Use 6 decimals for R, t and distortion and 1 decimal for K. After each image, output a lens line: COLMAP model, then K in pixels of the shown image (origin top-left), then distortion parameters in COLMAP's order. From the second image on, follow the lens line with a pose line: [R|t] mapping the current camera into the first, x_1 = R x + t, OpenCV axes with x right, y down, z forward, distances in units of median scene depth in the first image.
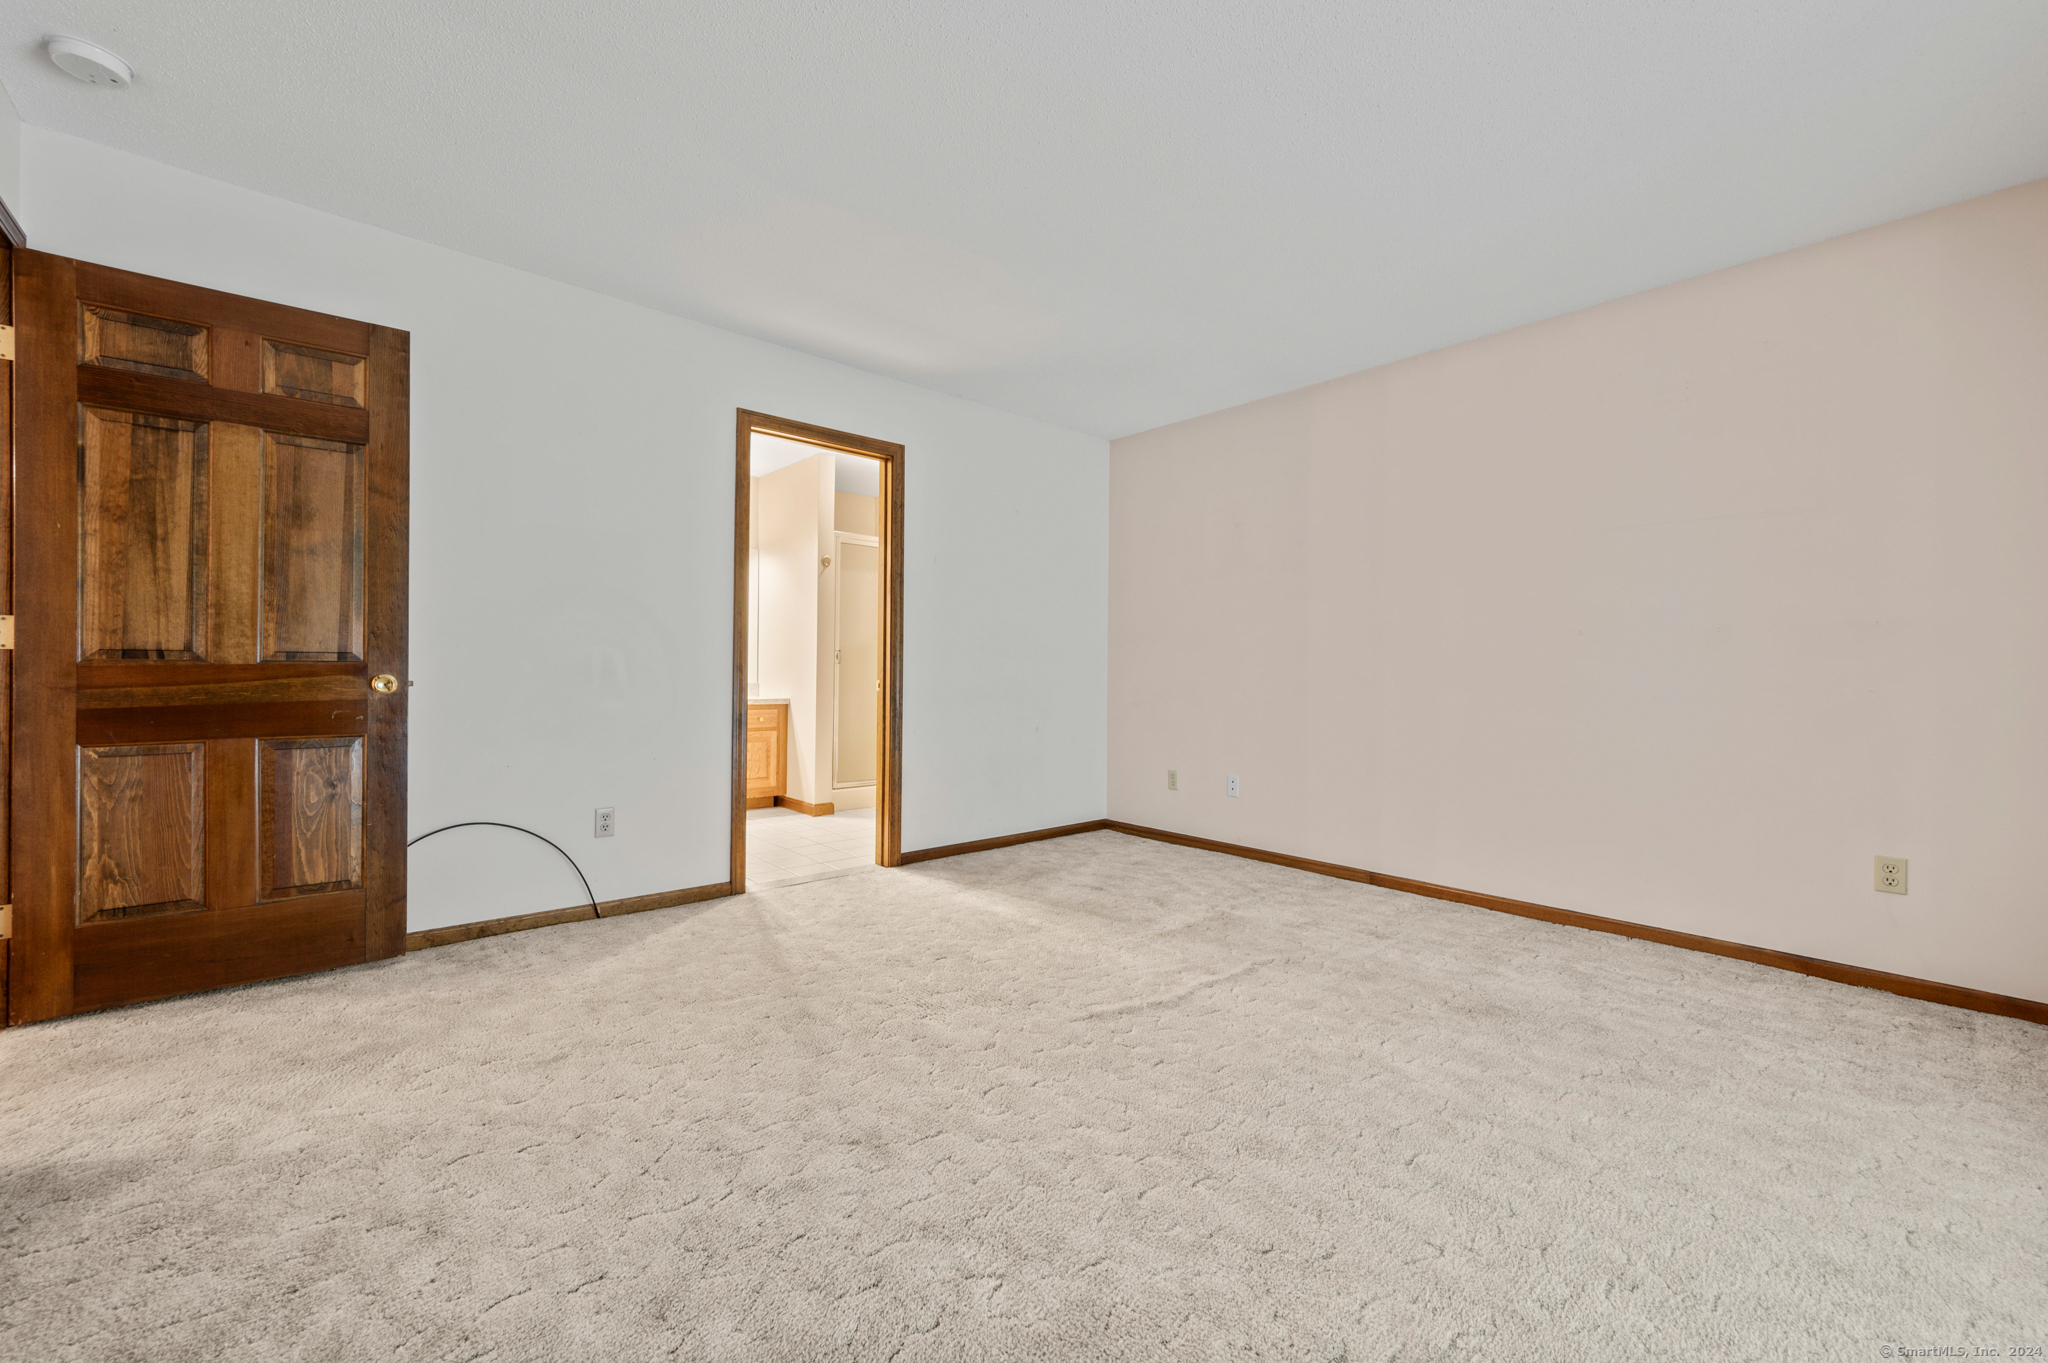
lens RADIAL K [[844.9, 0, 1024.0], [0, 844.9, 681.5], [0, 0, 1]] dist [0.015004, -0.000064]
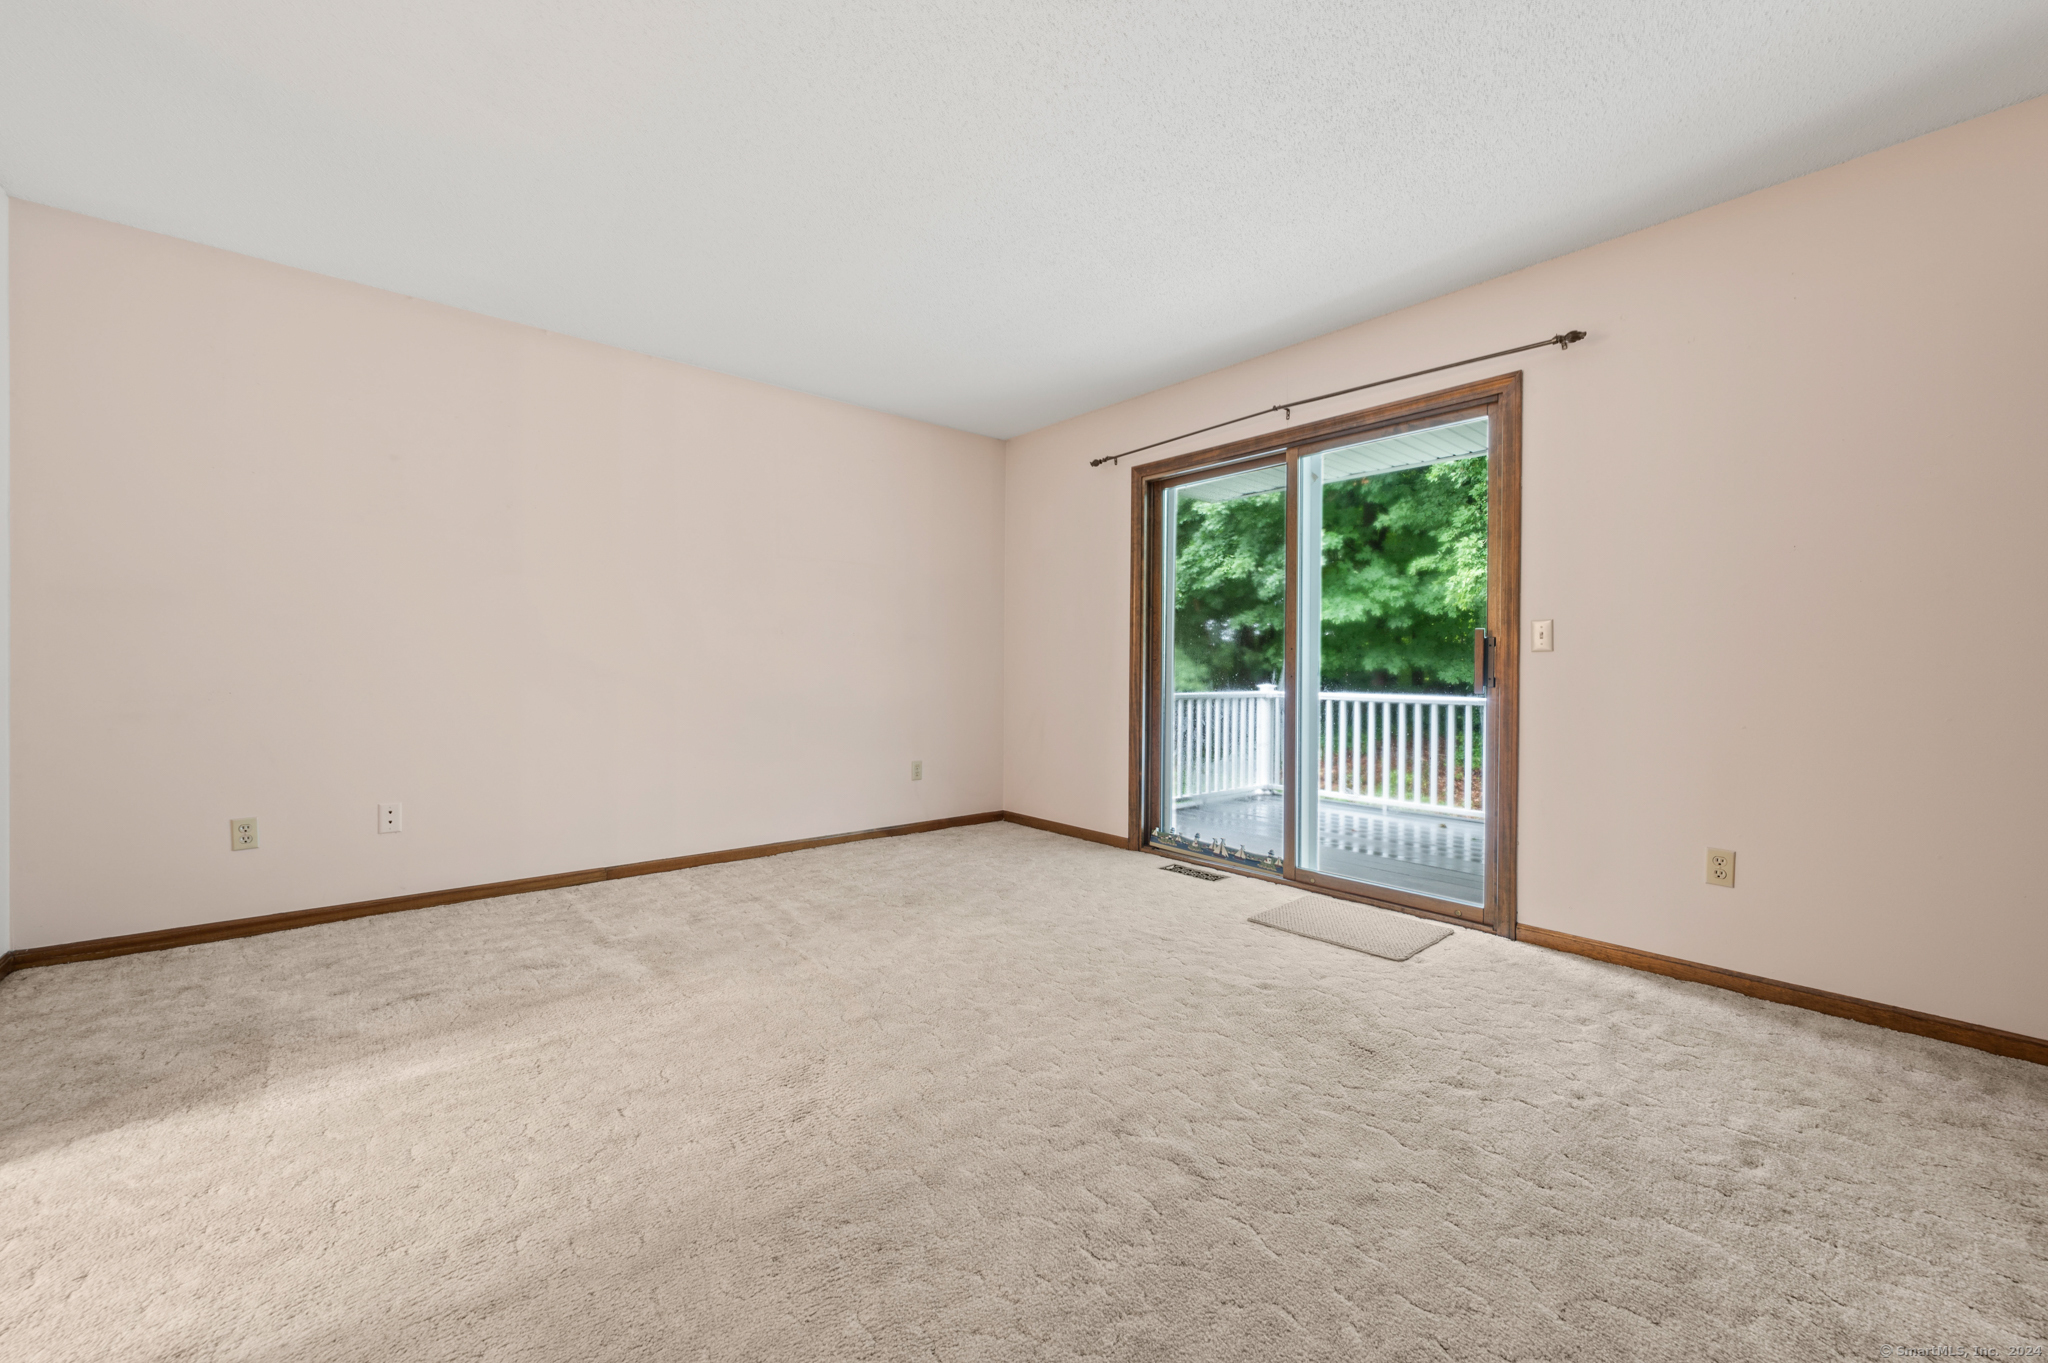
lens RADIAL K [[820.5, 0, 1069.7], [0, 820.5, 670.3], [0, 0, 1]] dist [0.016283, -0.000031]
pose [[-0.037455, -0.015294, 0.999181, -0.666952], [0.003068, 0.999876, 0.015420, -0.016170], [-0.999294, 0.003643, -0.037403, 0.618184]]
